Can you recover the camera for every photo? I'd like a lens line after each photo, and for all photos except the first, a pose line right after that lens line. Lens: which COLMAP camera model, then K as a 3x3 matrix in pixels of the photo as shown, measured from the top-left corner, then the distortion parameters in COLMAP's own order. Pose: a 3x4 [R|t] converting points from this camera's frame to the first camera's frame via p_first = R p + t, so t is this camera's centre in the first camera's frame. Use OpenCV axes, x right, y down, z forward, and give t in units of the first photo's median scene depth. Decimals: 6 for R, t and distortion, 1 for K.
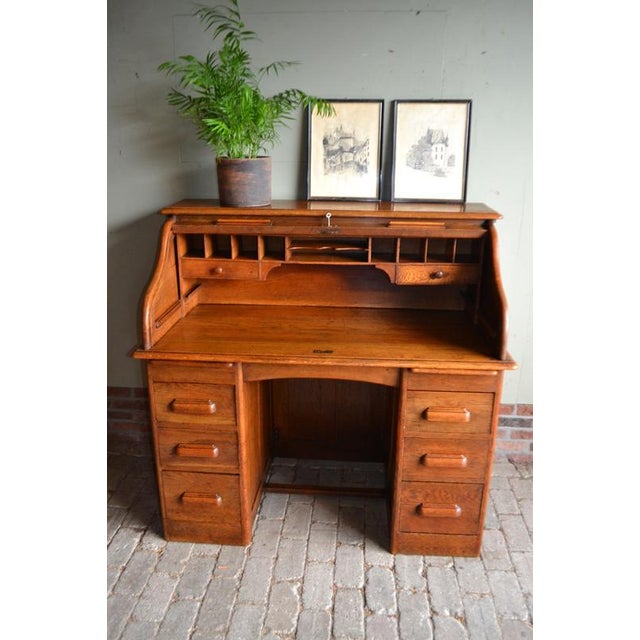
lens RADIAL K [[545.4, 0, 320.0], [0, 545.4, 320.0], [0, 0, 1]] dist [-0.083856, 0.014563]
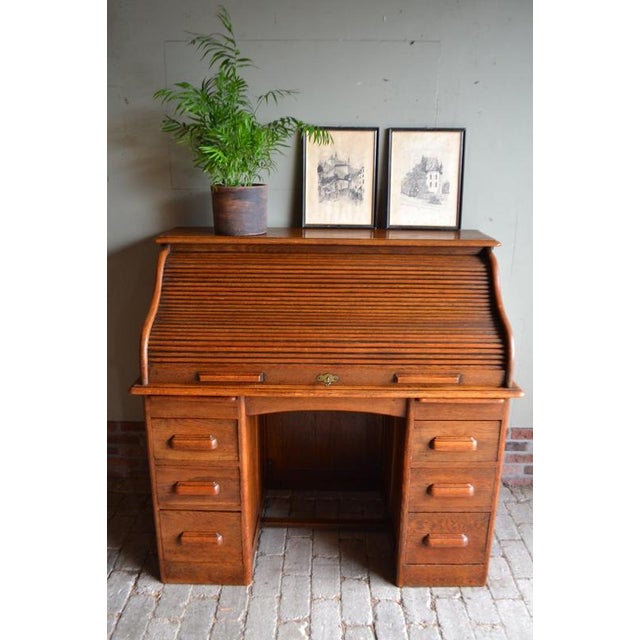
lens RADIAL K [[545.4, 0, 320.0], [0, 545.4, 320.0], [0, 0, 1]] dist [-0.083856, 0.014563]
pose [[0.997868, -0.015150, 0.063488, -0.064144], [0.017521, 0.999164, -0.036950, -0.017850], [-0.062875, 0.037984, 0.997298, 0.018983]]
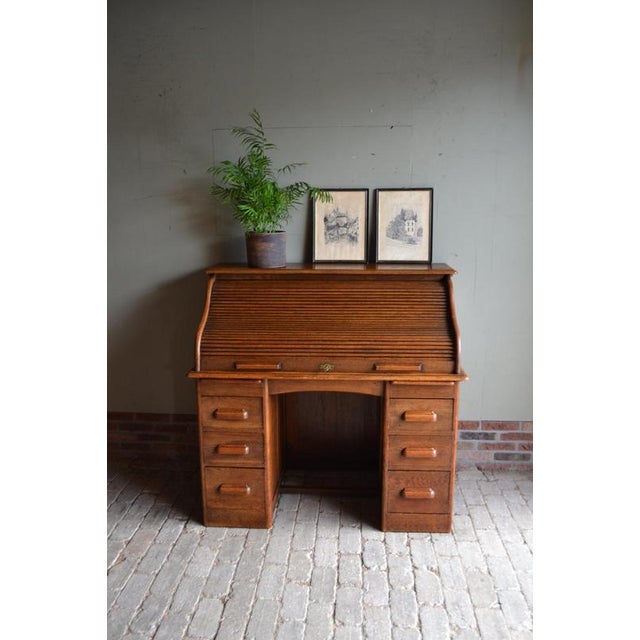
lens RADIAL K [[545.4, 0, 320.0], [0, 545.4, 320.0], [0, 0, 1]] dist [-0.083856, 0.014563]
pose [[0.999874, -0.012860, 0.009310, -0.022144], [0.013864, 0.992996, -0.117330, 0.084046], [-0.007736, 0.117444, 0.993049, -0.344648]]
